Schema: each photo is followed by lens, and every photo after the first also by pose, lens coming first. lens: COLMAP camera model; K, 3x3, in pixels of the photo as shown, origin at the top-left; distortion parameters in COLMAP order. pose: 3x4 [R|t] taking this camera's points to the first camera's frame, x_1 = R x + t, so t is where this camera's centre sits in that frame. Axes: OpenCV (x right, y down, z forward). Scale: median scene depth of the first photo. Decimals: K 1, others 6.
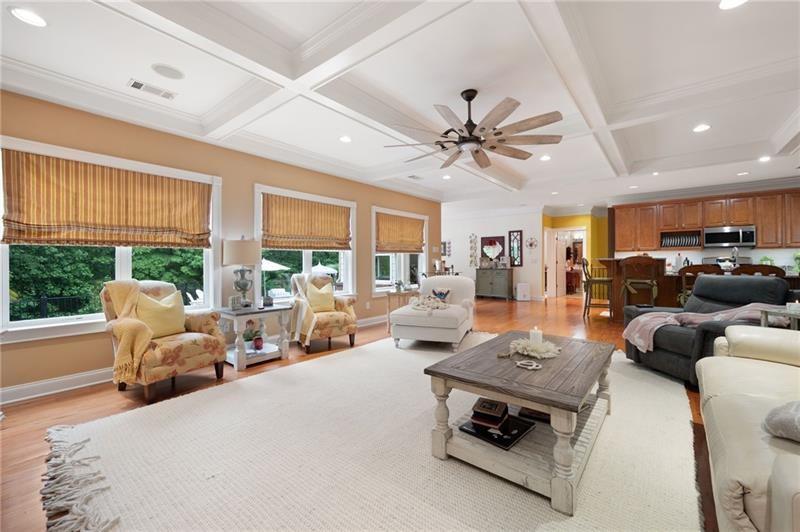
lens RADIAL K [[332.3, 0, 403.7], [0, 332.3, 260.5], [0, 0, 1]] dist [0.004496, 0.000888]
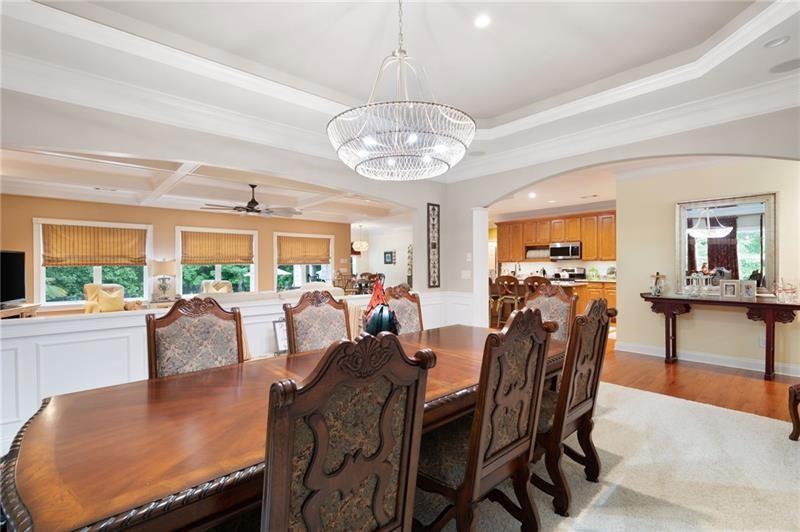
lens RADIAL K [[375.3, 0, 399.3], [0, 375.3, 266.3], [0, 0, 1]] dist [0.007370, 0.000027]
pose [[0.986177, -0.000121, -0.165698, 0.919519], [0.001779, 0.999950, 0.009858, -0.044079], [0.165688, -0.010017, 0.986127, -0.638669]]
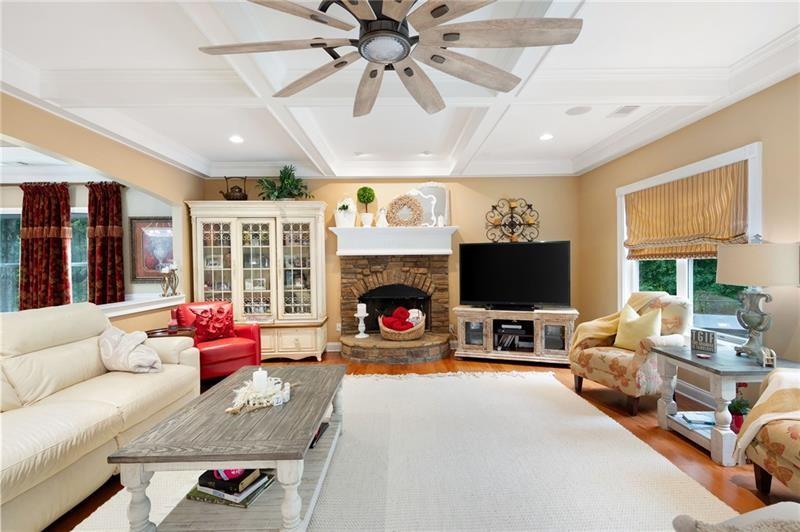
lens RADIAL K [[375.3, 0, 396.3], [0, 375.3, 264.2], [0, 0, 1]] dist [0.007370, 0.000027]
pose [[-0.793468, 0.019234, -0.608308, 0.362563], [0.022988, 0.999734, 0.001624, -0.033958], [0.608177, -0.012695, -0.793700, 1.003648]]
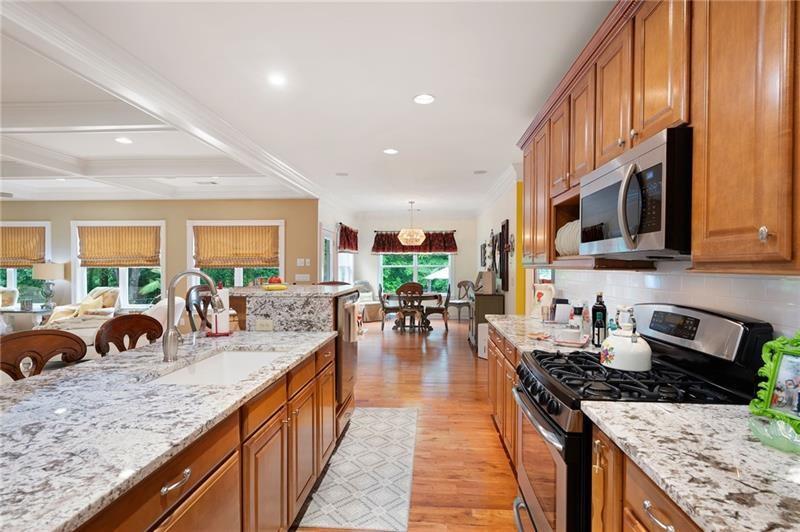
lens RADIAL K [[375.3, 0, 405.0], [0, 375.3, 269.0], [0, 0, 1]] dist [0.007370, 0.000027]
pose [[0.558996, 0.023857, -0.828827, 1.564747], [0.000446, 0.999577, 0.029072, -0.071928], [0.829170, -0.016621, 0.558749, 1.207415]]
